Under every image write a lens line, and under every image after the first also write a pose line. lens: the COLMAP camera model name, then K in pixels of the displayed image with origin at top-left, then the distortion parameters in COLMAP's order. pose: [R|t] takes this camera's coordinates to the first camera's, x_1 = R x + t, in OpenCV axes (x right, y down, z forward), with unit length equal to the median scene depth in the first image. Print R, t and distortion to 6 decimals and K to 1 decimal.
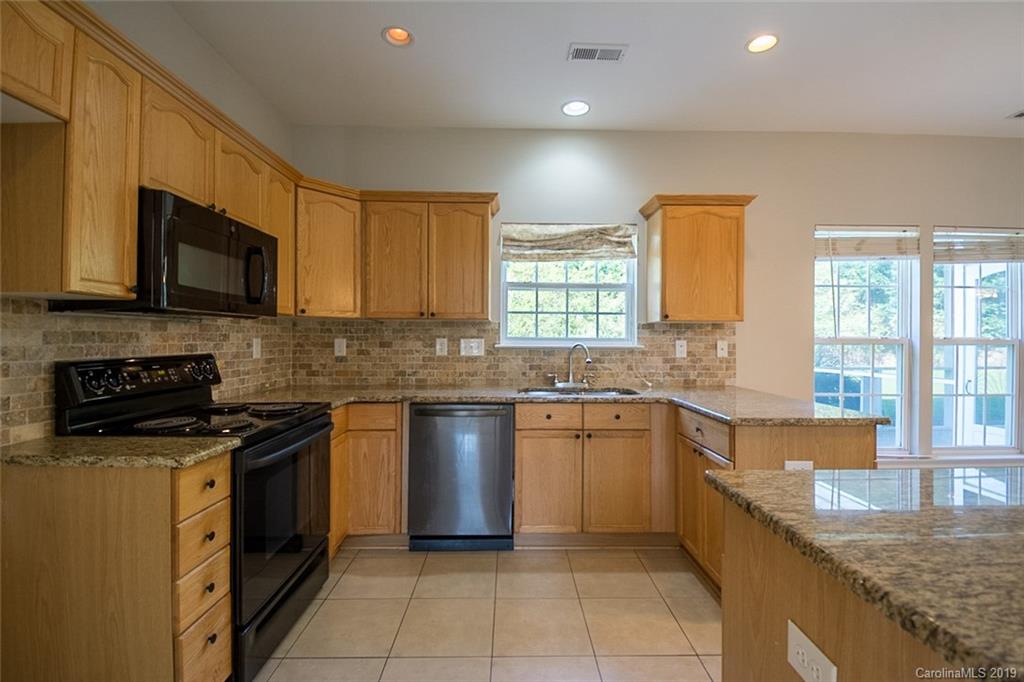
lens RADIAL K [[455.9, 0, 509.1], [0, 455.9, 337.4], [0, 0, 1]] dist [0.025485, -0.031272]
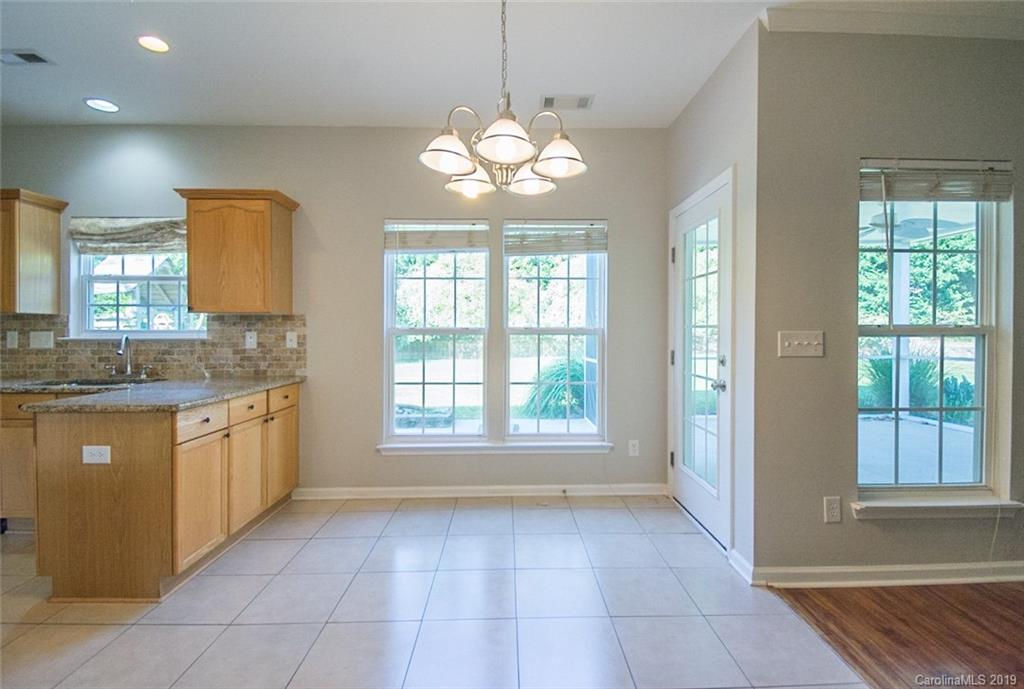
lens RADIAL K [[454.8, 0, 518.7], [0, 454.8, 339.1], [0, 0, 1]] dist [0.000263, -0.011416]
pose [[0.999468, -0.006240, 0.032021, 0.947574], [0.005674, 0.999827, 0.017716, 0.008166], [-0.032126, -0.017525, 0.999330, -0.031802]]
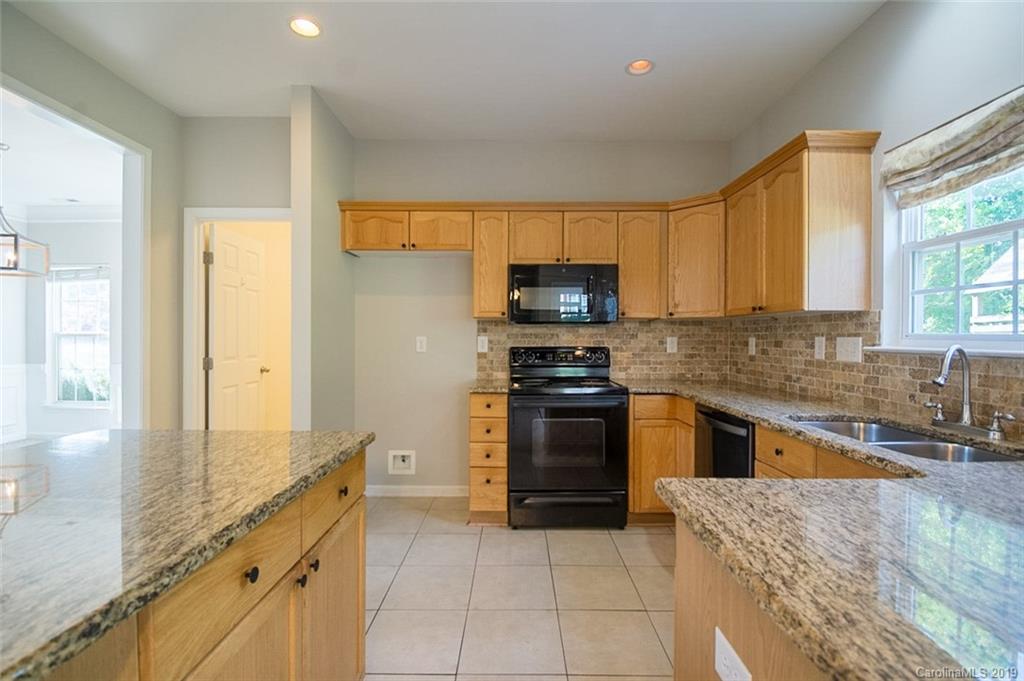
lens RADIAL K [[455.1, 0, 520.8], [0, 455.1, 332.8], [0, 0, 1]] dist [0.026606, -0.031129]
pose [[-0.006283, -0.012652, -0.999900, 0.616346], [-0.001656, 0.999919, -0.012642, 0.006181], [0.999979, 0.001576, -0.006303, 0.505698]]
